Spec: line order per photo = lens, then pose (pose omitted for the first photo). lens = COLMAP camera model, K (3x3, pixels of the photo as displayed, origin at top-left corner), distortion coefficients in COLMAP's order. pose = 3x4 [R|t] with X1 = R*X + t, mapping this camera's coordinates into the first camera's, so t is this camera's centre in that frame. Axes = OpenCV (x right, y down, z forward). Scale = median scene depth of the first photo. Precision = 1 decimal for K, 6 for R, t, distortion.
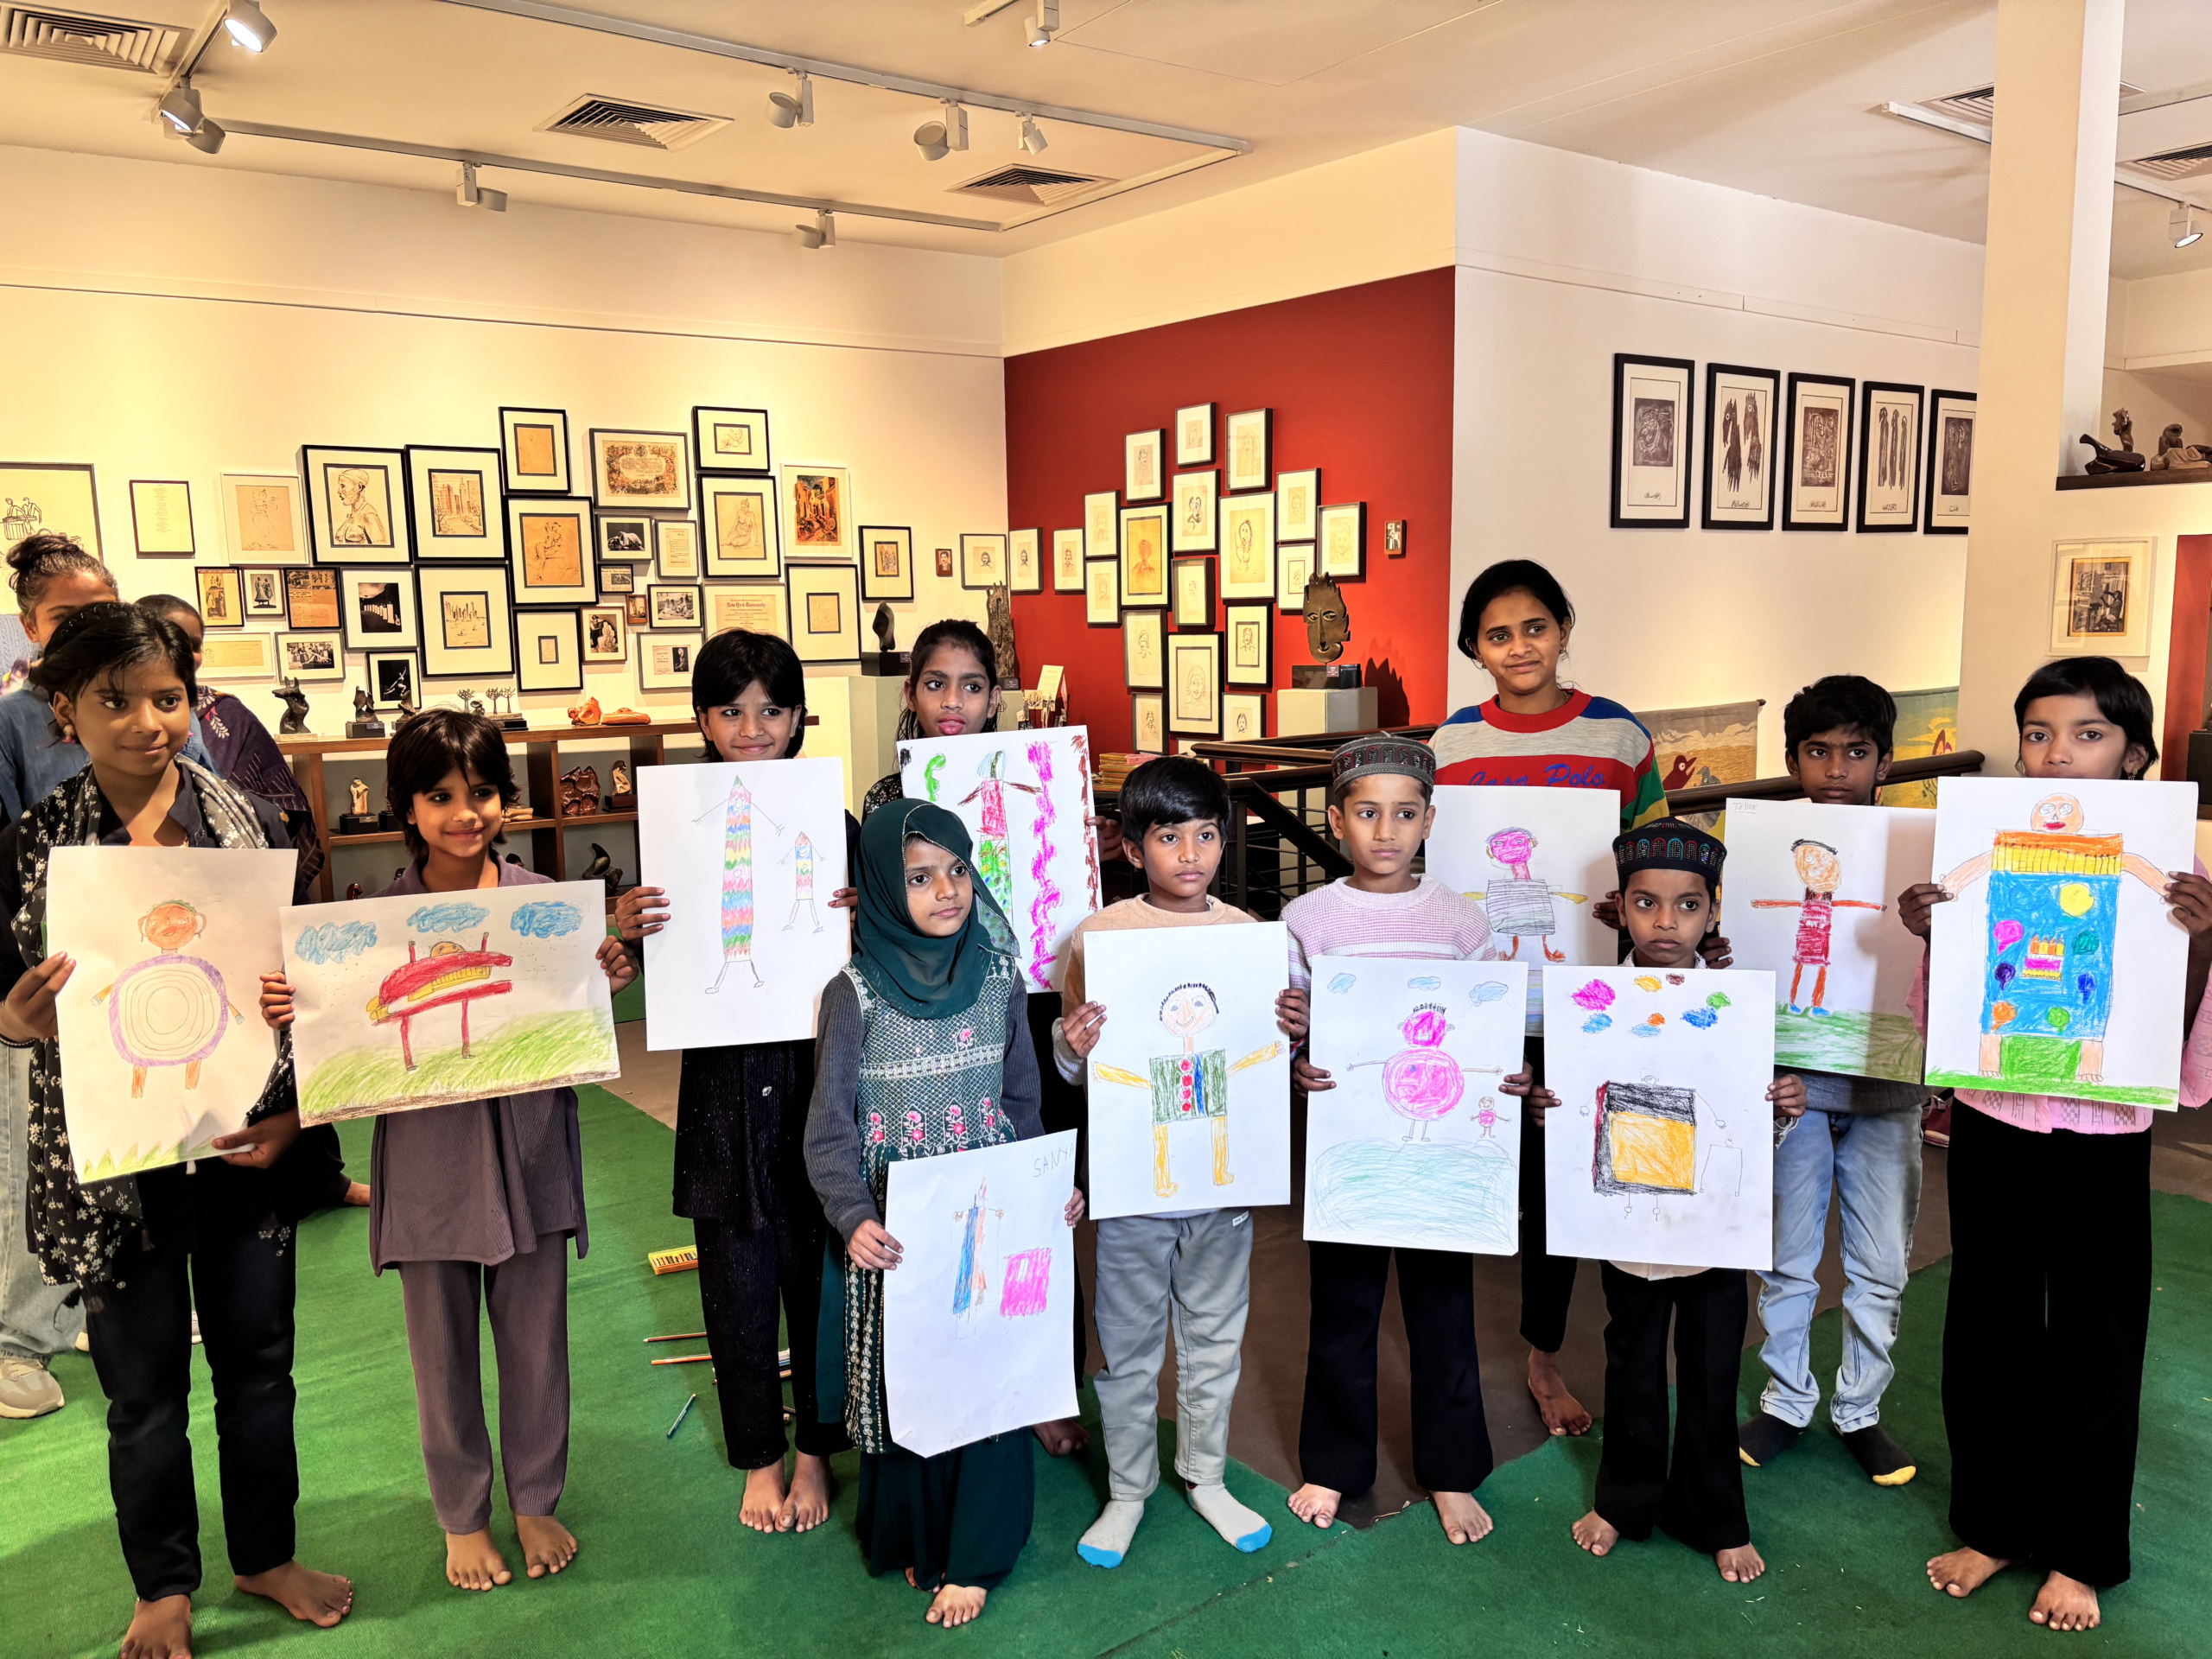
lens RADIAL K [[1666.5, 0, 1069.4], [0, 1666.5, 837.1], [0, 0, 1]] dist [0.072366, -0.088804]
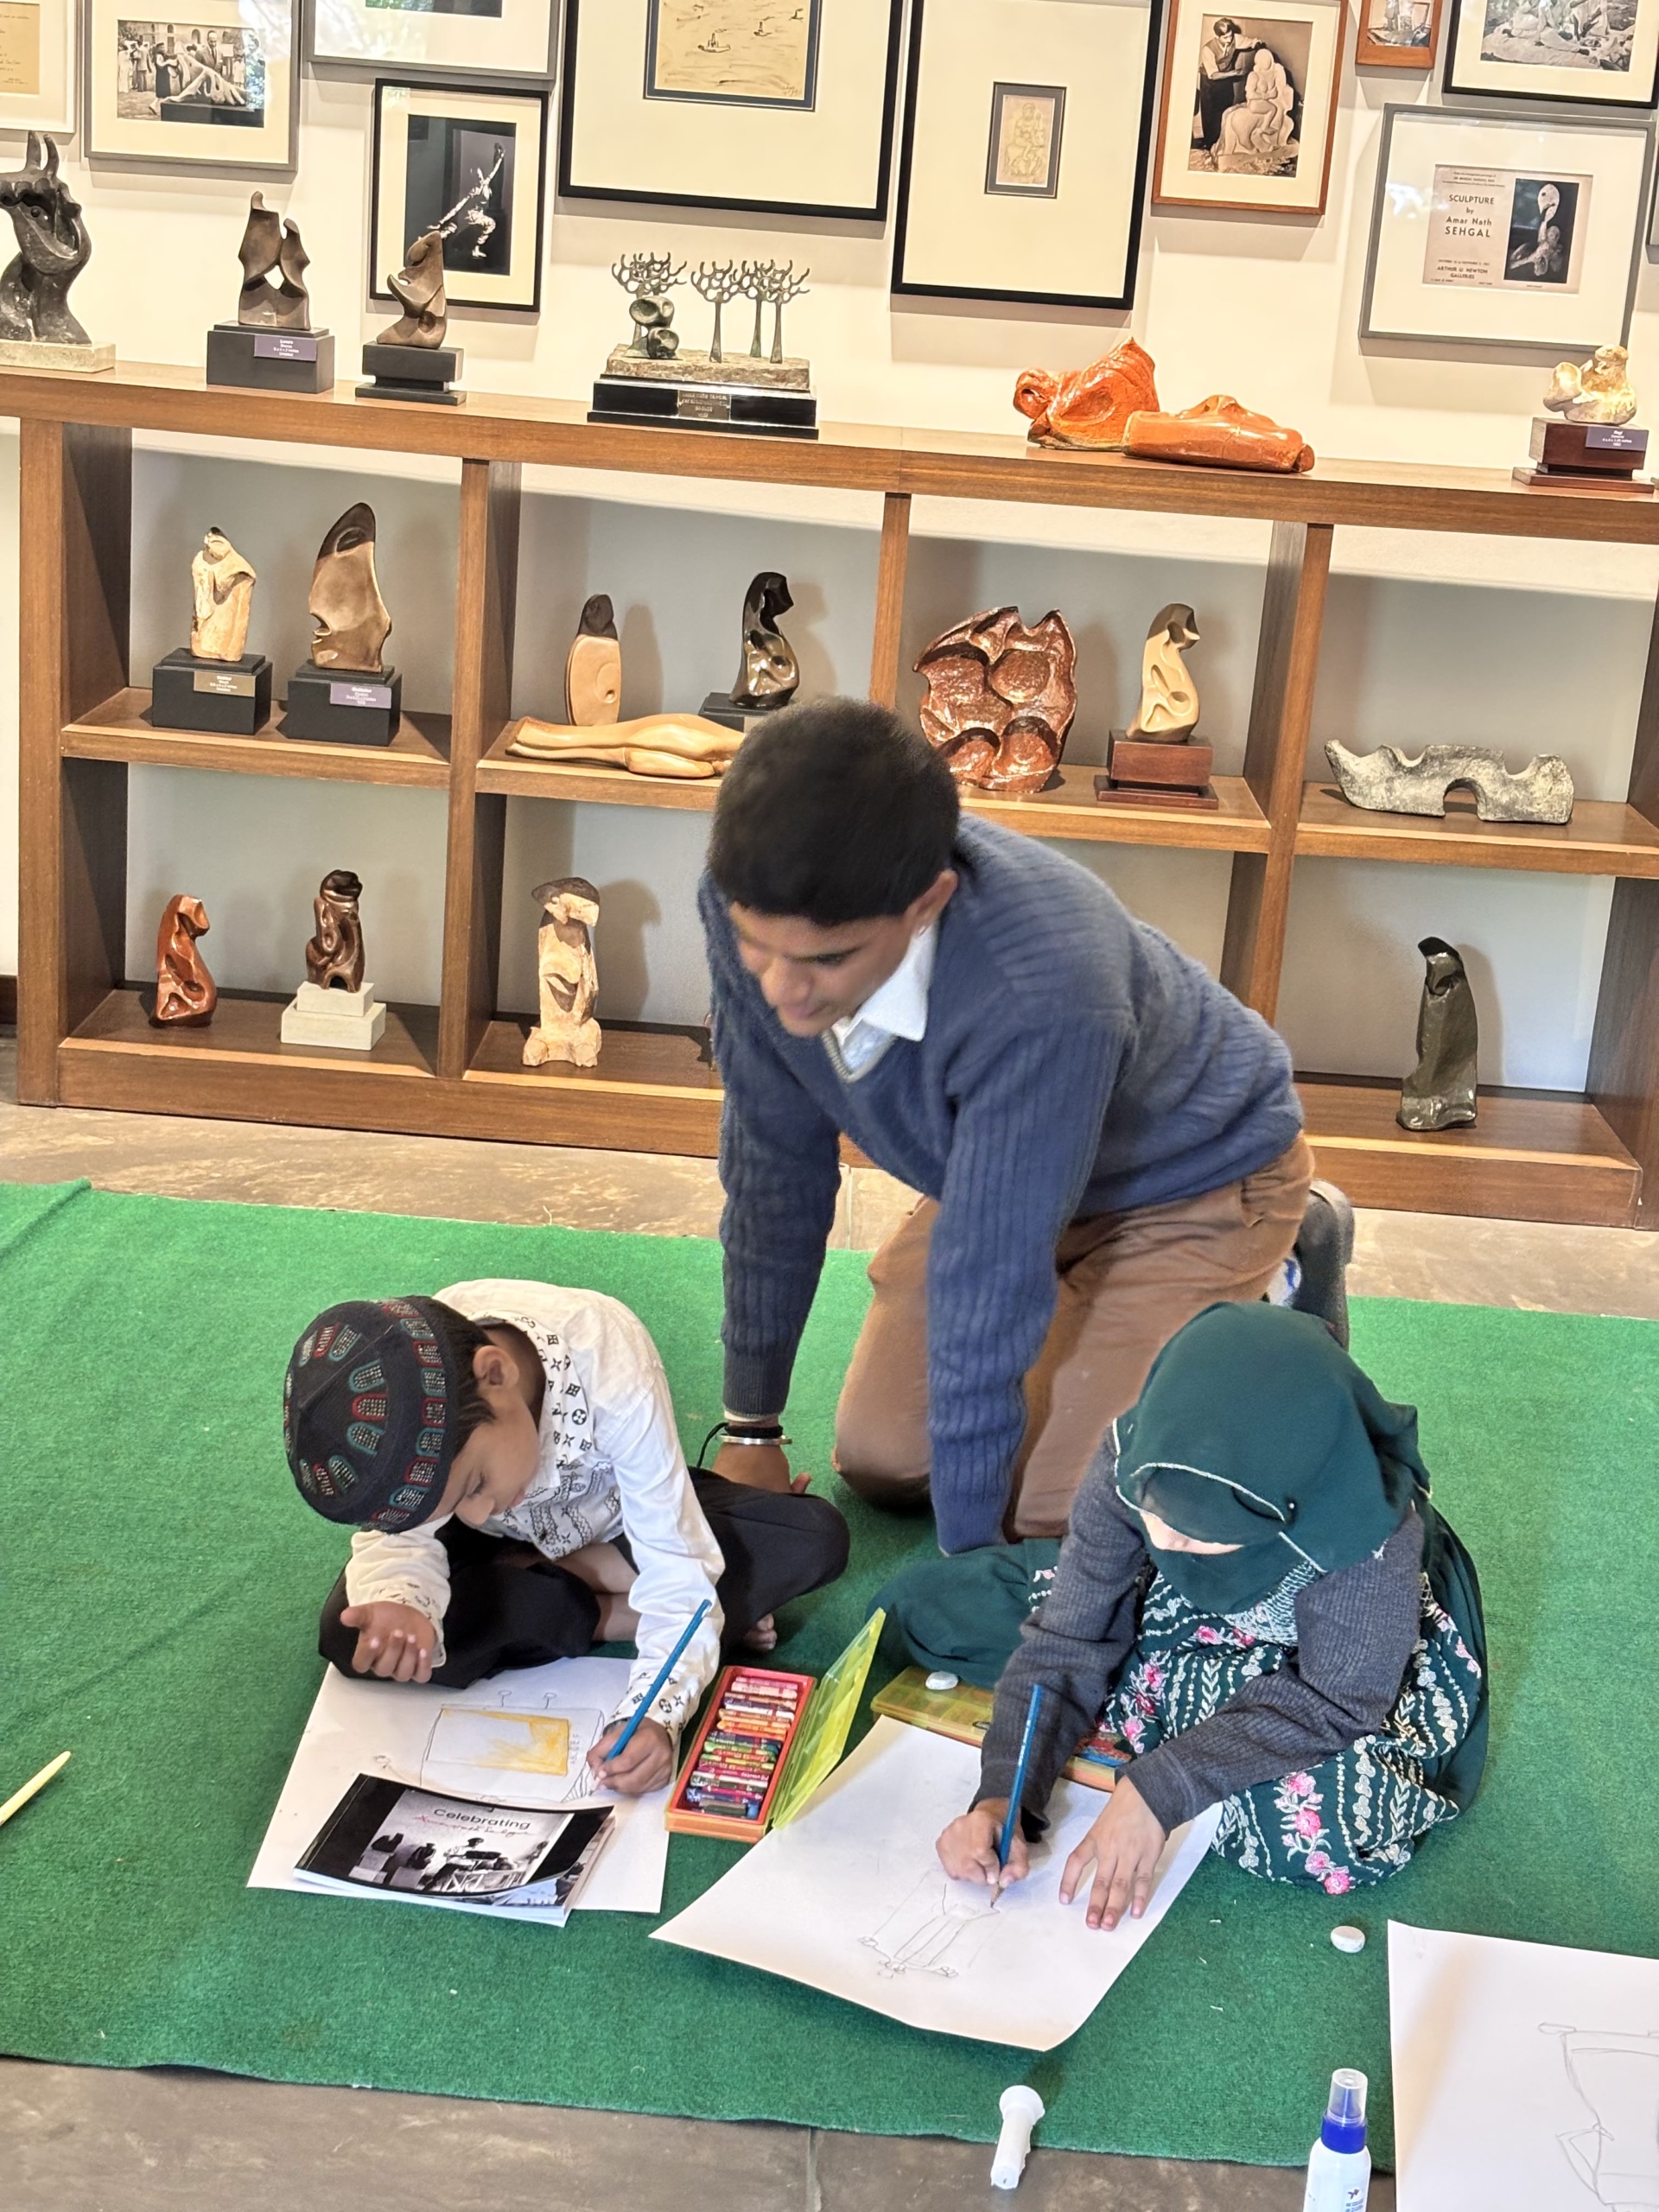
lens RADIAL K [[3346.0, 0, 800.0], [0, 3346.0, 1147.7], [0, 0, 1]] dist [0.025777, 0.000000]
pose [[0.798480, 0.244079, -0.550323, -0.011981], [-0.166644, 0.968017, 0.187545, -0.052233], [0.578497, -0.058043, 0.813617, 0.551498]]
